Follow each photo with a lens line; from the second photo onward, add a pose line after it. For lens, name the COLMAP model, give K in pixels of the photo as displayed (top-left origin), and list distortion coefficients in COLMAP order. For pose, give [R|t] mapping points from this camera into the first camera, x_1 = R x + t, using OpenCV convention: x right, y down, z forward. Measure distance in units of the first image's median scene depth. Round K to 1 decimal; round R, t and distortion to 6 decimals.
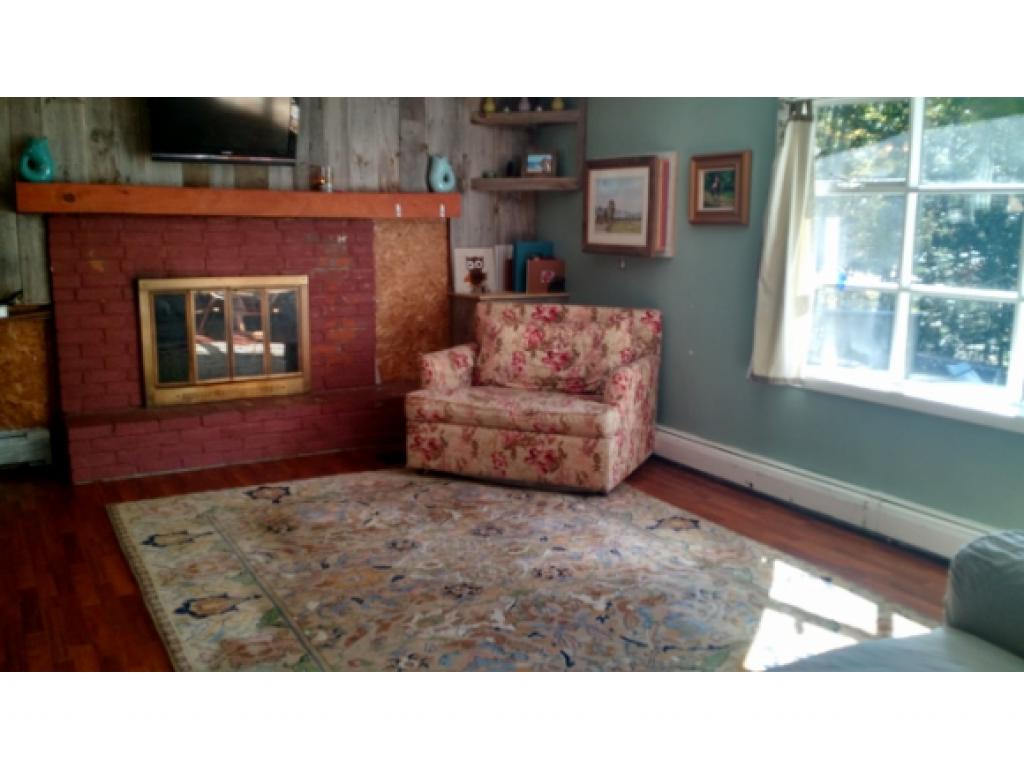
lens RADIAL K [[941.2, 0, 512.0], [0, 941.2, 384.5], [0, 0, 1]] dist [0.079077, -0.010357]
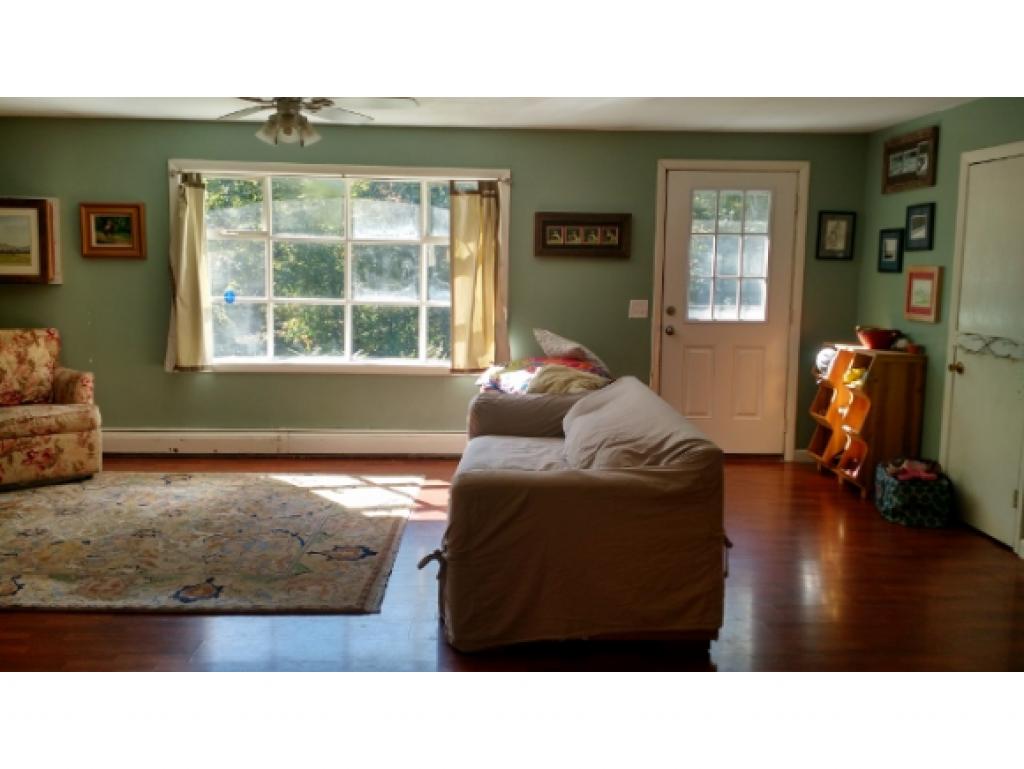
lens RADIAL K [[941.2, 0, 512.0], [0, 941.2, 384.5], [0, 0, 1]] dist [0.079077, -0.010357]
pose [[0.480609, -0.116788, 0.869124, -0.707985], [0.145758, 0.987945, 0.052153, 0.012848], [-0.864737, 0.101617, 0.491837, -0.091921]]
